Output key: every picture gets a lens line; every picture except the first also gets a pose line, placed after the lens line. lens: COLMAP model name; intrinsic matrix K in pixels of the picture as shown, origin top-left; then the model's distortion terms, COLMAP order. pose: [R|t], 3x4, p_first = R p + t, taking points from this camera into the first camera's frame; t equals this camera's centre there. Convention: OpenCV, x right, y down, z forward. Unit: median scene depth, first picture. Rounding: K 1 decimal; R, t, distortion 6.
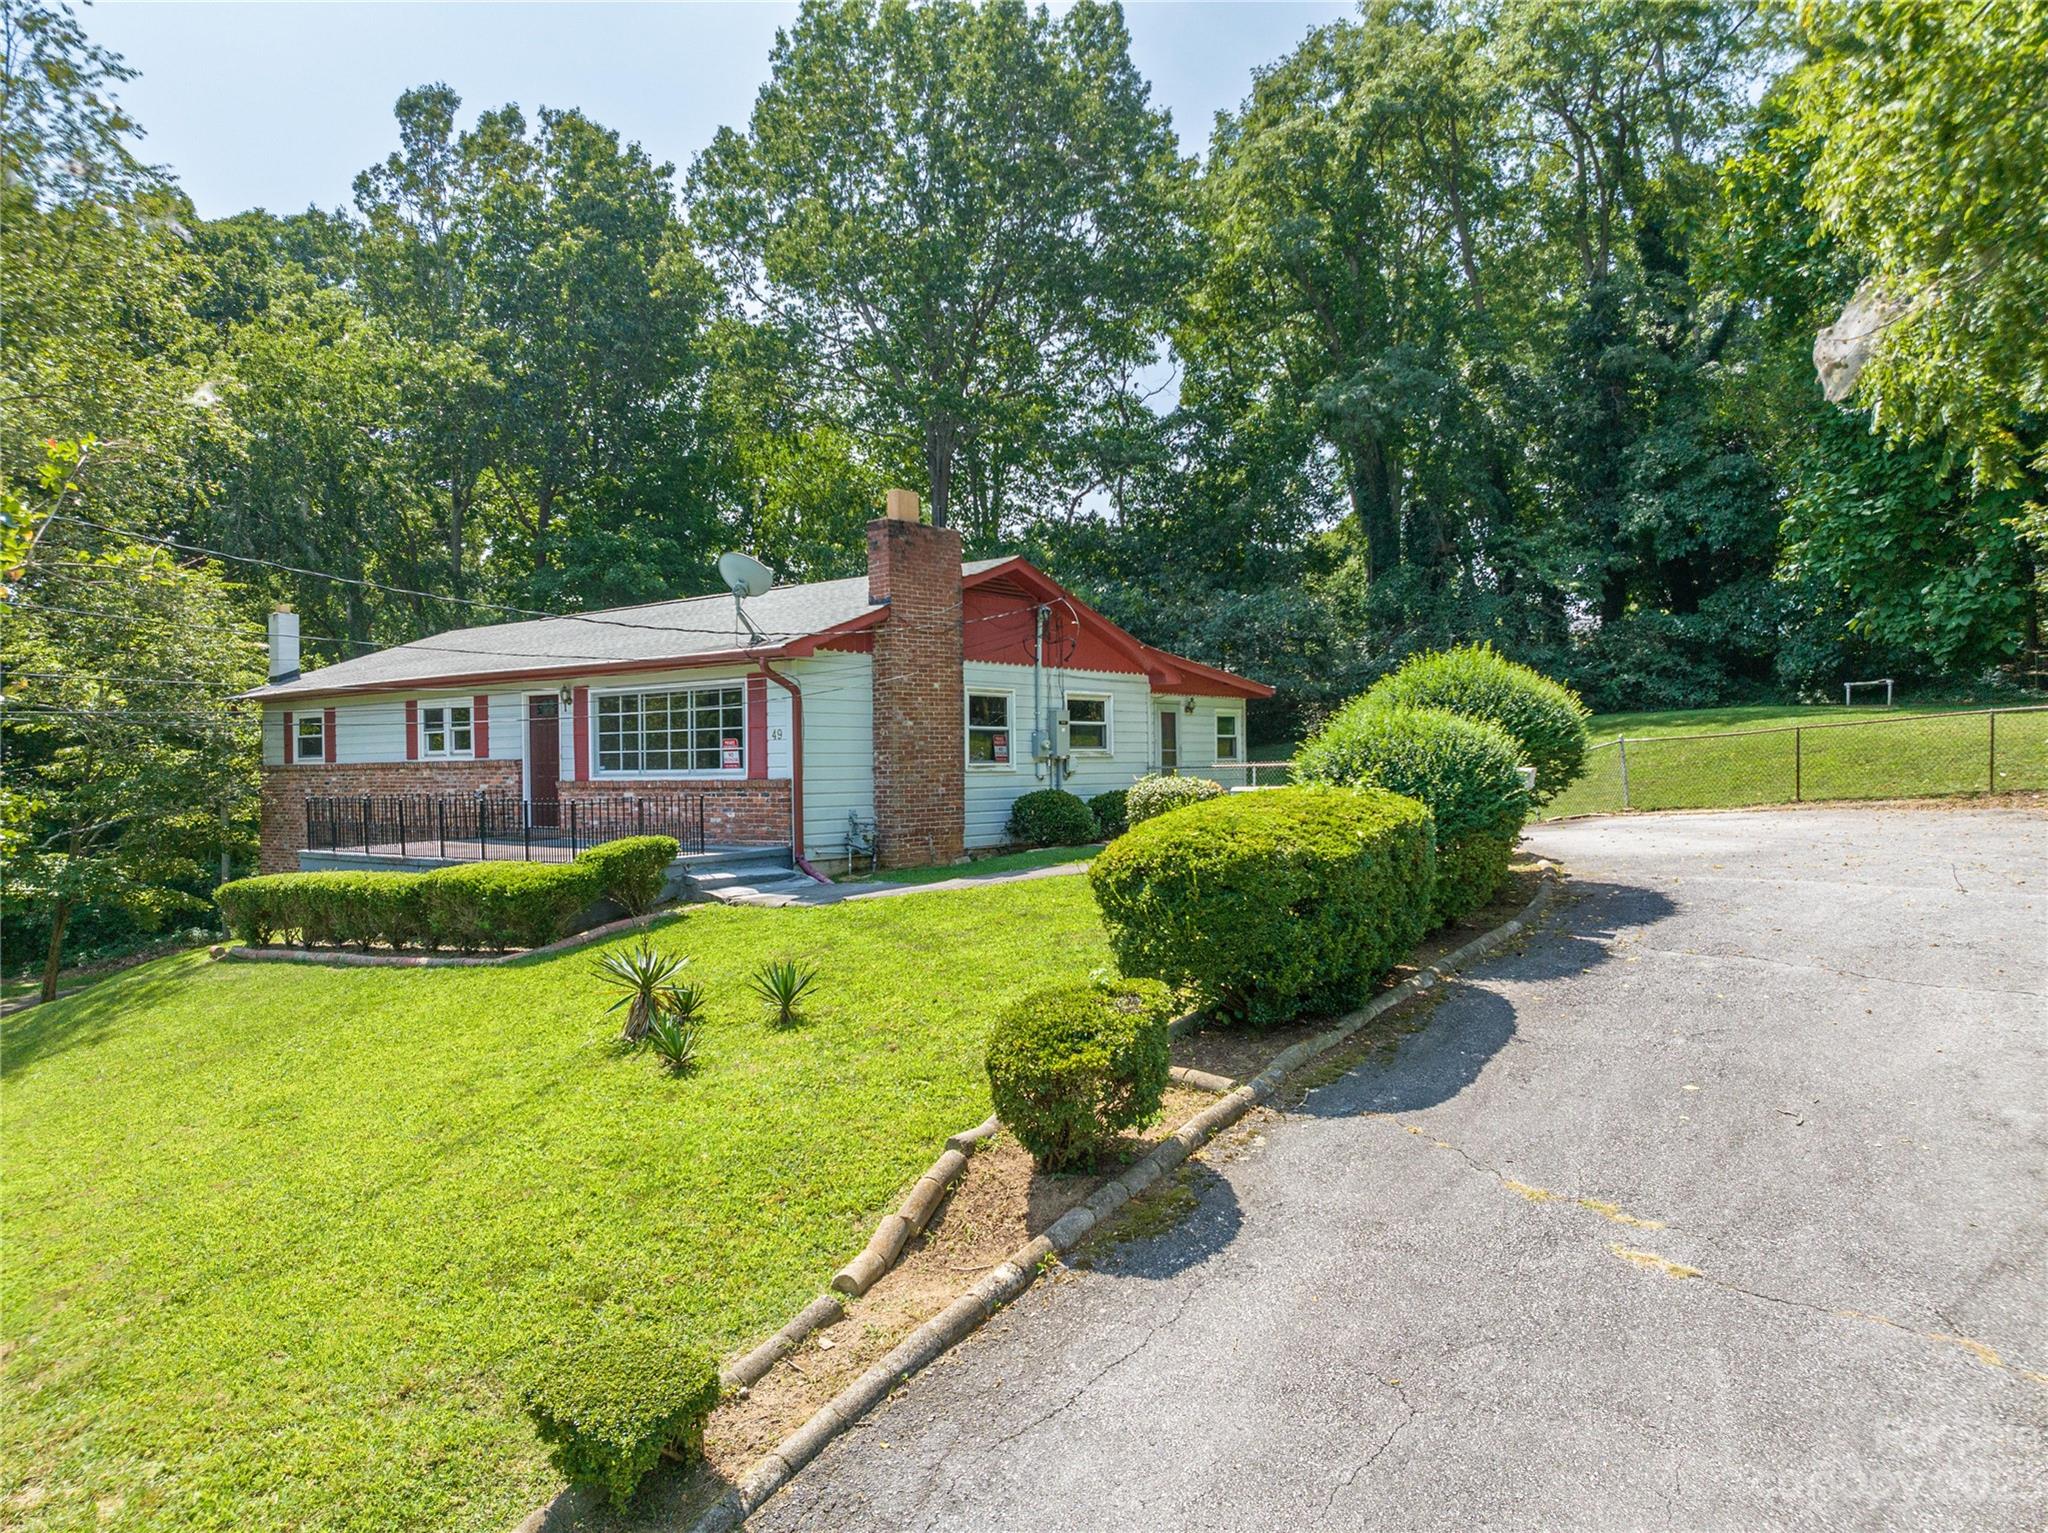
lens RADIAL K [[1456.1, 0, 1075.8], [0, 1456.1, 708.4], [0, 0, 1]] dist [-0.024234, -0.019507]
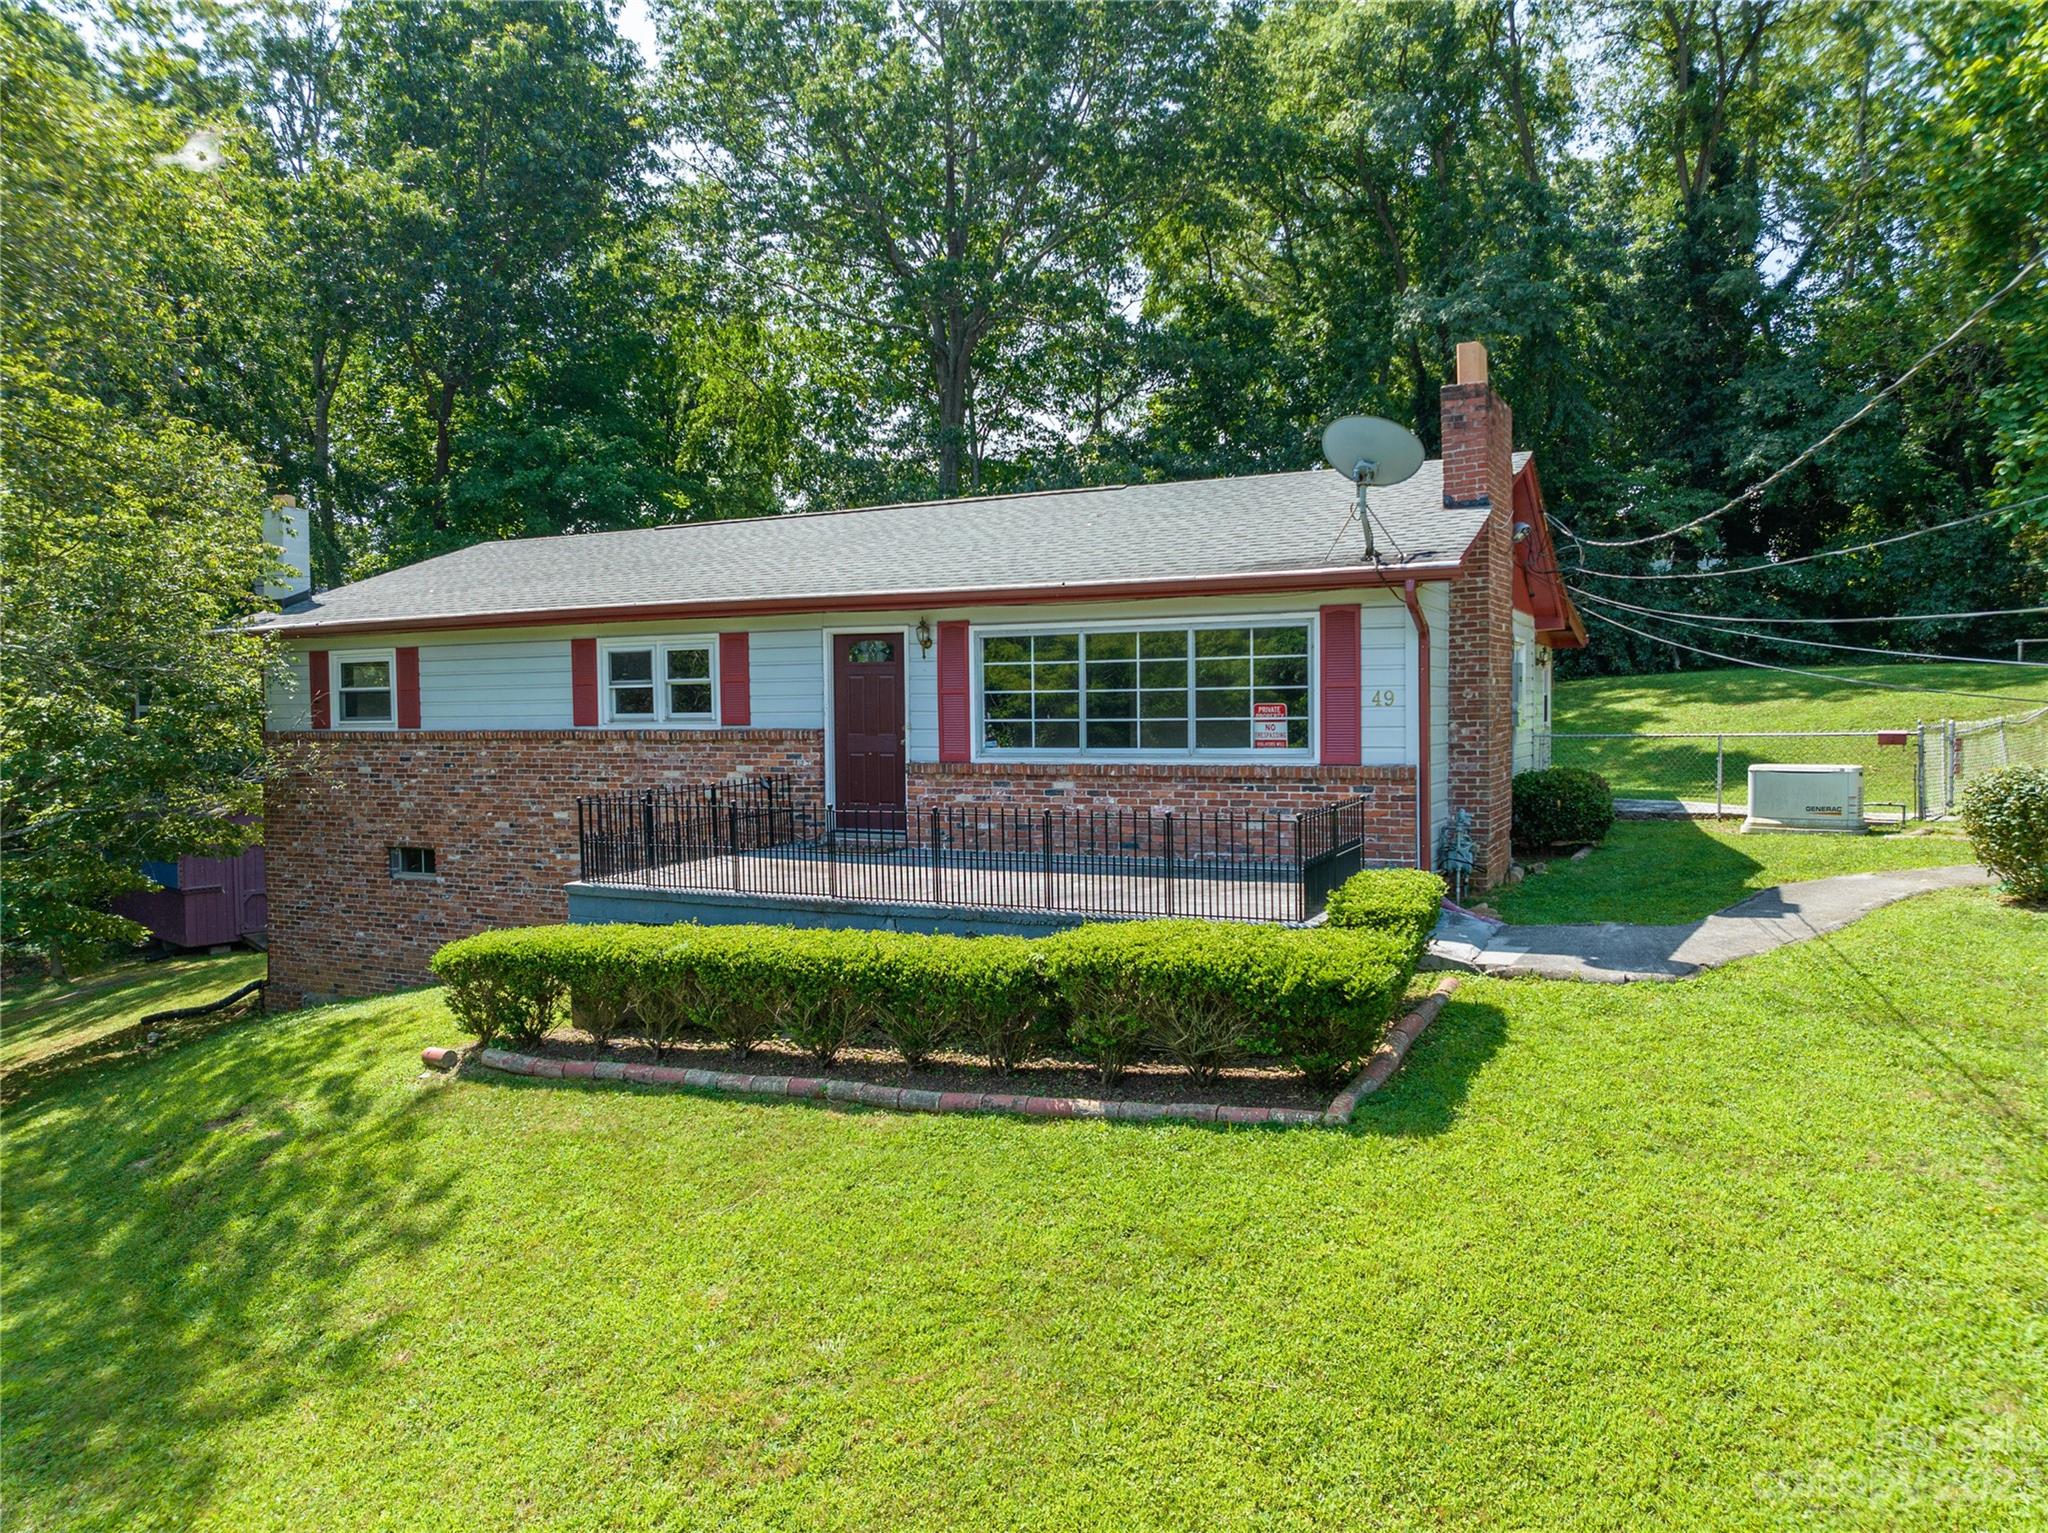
lens RADIAL K [[1456.1, 0, 1013.1], [0, 1456.1, 769.8], [0, 0, 1]] dist [-0.024234, -0.019507]
pose [[0.982508, -0.002396, 0.186207, -0.408542], [-0.012143, 0.996965, 0.076900, 0.000843], [-0.185826, -0.077816, 0.979496, 0.306859]]
